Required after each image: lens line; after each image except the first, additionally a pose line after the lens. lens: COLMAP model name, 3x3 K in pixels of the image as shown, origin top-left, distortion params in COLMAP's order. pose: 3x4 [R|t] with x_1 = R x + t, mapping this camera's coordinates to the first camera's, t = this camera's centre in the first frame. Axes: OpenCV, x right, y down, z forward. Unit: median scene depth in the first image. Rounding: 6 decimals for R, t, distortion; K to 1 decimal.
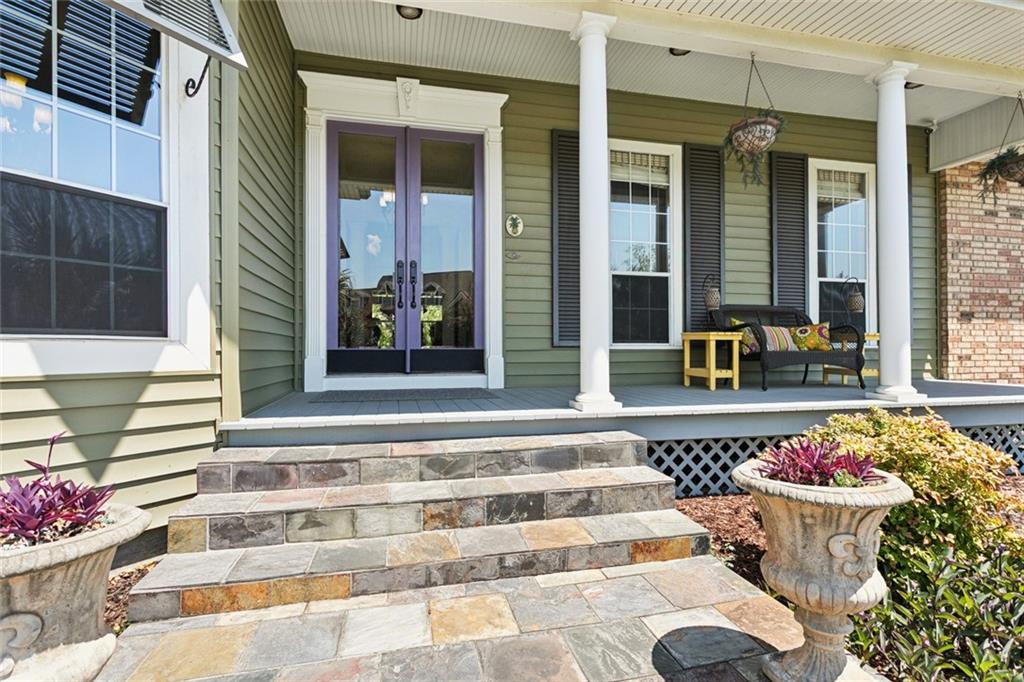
lens RADIAL K [[500.3, 0, 511.7], [0, 500.3, 350.1], [0, 0, 1]] dist [-0.000631, 0.000059]
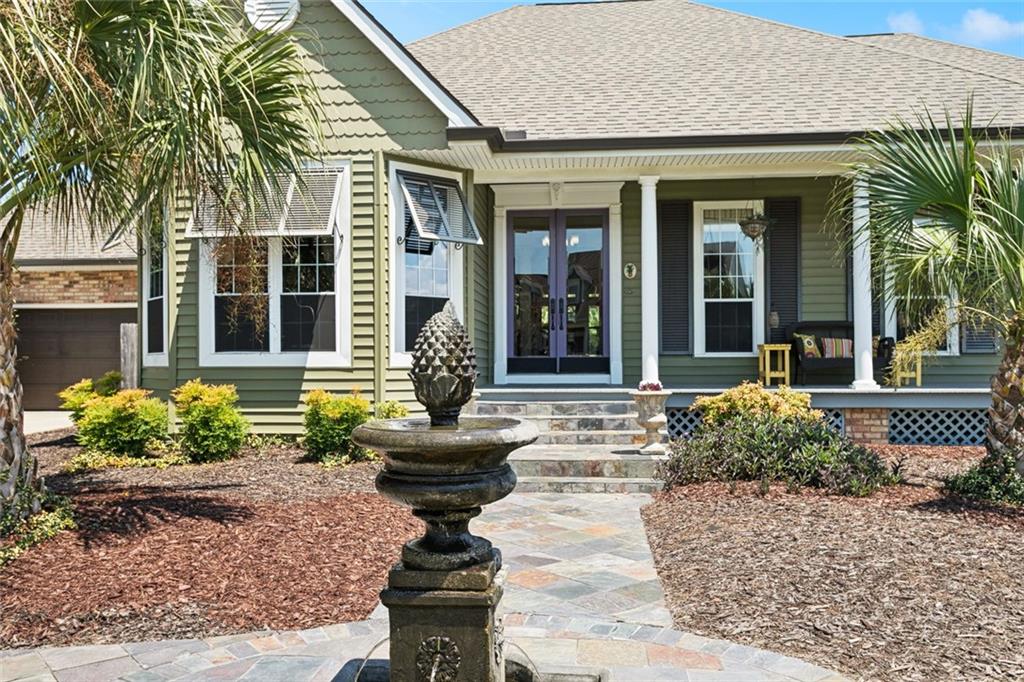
lens RADIAL K [[793.2, 0, 509.6], [0, 793.2, 332.8], [0, 0, 1]] dist [0.005199, -0.000046]
pose [[0.948773, -0.013171, -0.315683, 0.417905], [0.001768, 0.999336, -0.036381, 0.011167], [0.315953, 0.033959, 0.948167, -1.338391]]
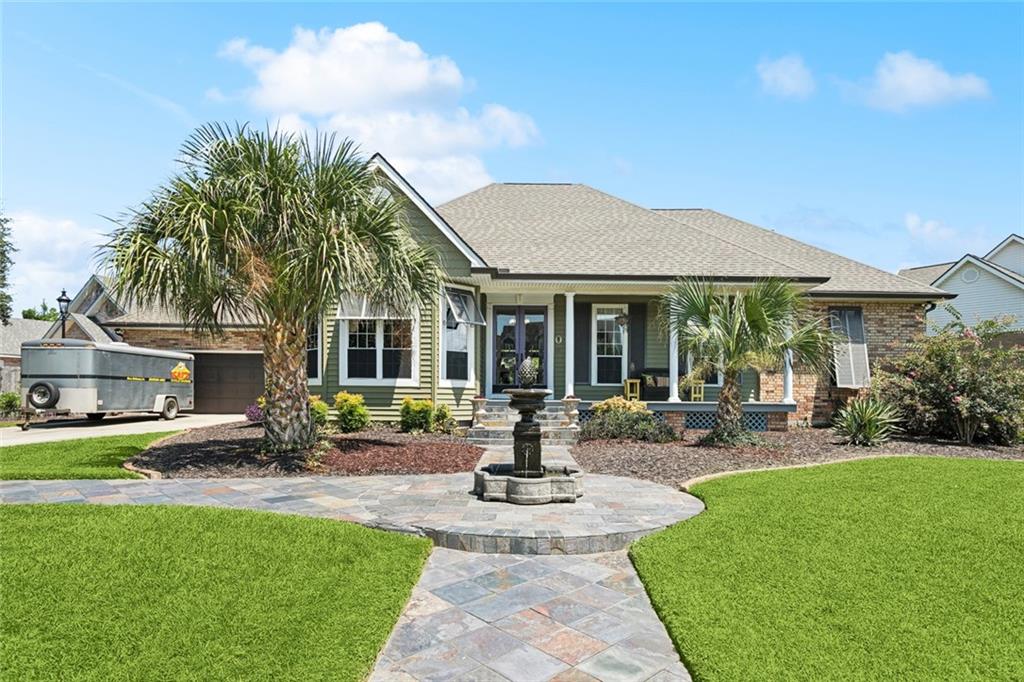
lens RADIAL K [[567.9, 0, 513.9], [0, 567.9, 361.4], [0, 0, 1]] dist [-0.000161, 0.000166]
pose [[0.974589, -0.003301, -0.223977, 0.485593], [-0.011014, 0.997976, -0.062636, 0.066873], [0.223730, 0.063511, 0.972580, -2.153373]]
